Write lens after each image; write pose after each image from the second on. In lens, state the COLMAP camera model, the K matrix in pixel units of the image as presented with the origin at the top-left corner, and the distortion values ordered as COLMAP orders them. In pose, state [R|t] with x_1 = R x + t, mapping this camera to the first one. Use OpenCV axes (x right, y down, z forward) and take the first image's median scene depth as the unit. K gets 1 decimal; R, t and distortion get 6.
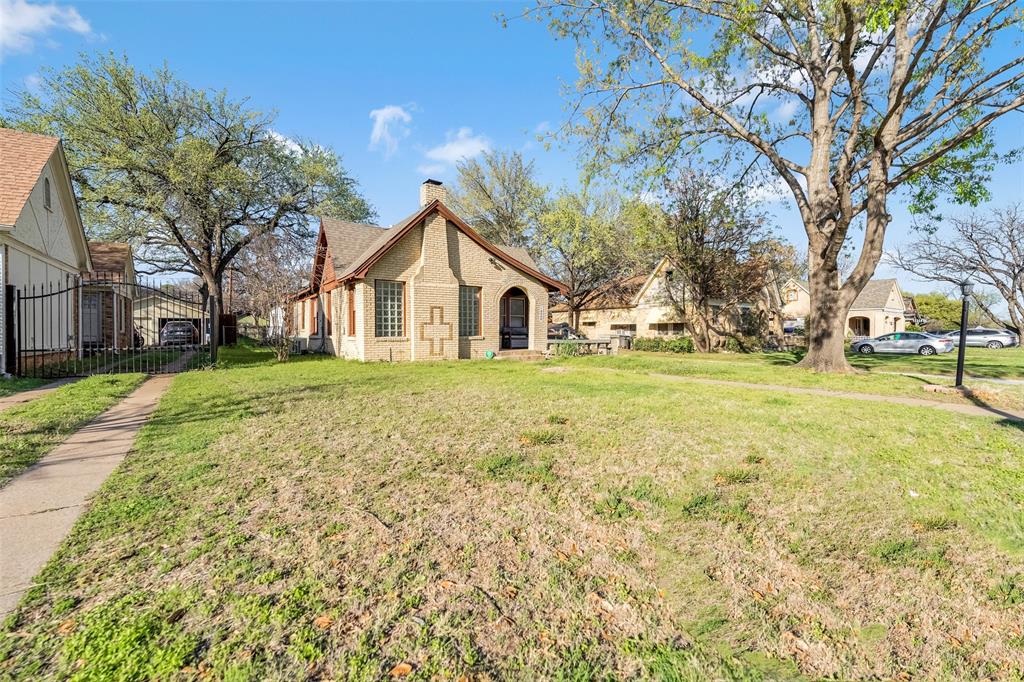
lens RADIAL K [[424.0, 0, 519.7], [0, 424.0, 334.7], [0, 0, 1]] dist [-0.001663, 0.000082]
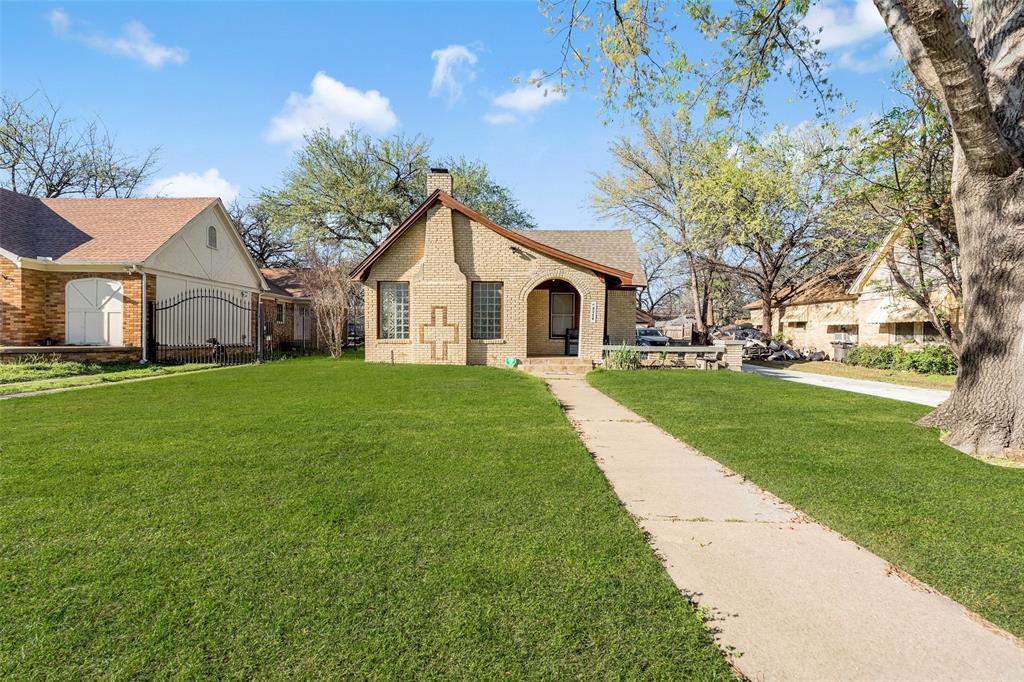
lens RADIAL K [[424.0, 0, 508.1], [0, 424.0, 337.0], [0, 0, 1]] dist [-0.001663, 0.000082]
pose [[0.809134, 0.009916, -0.587540, 0.435824], [-0.010205, 0.999944, 0.002822, -0.004473], [0.587535, 0.003712, 0.809190, 0.329152]]
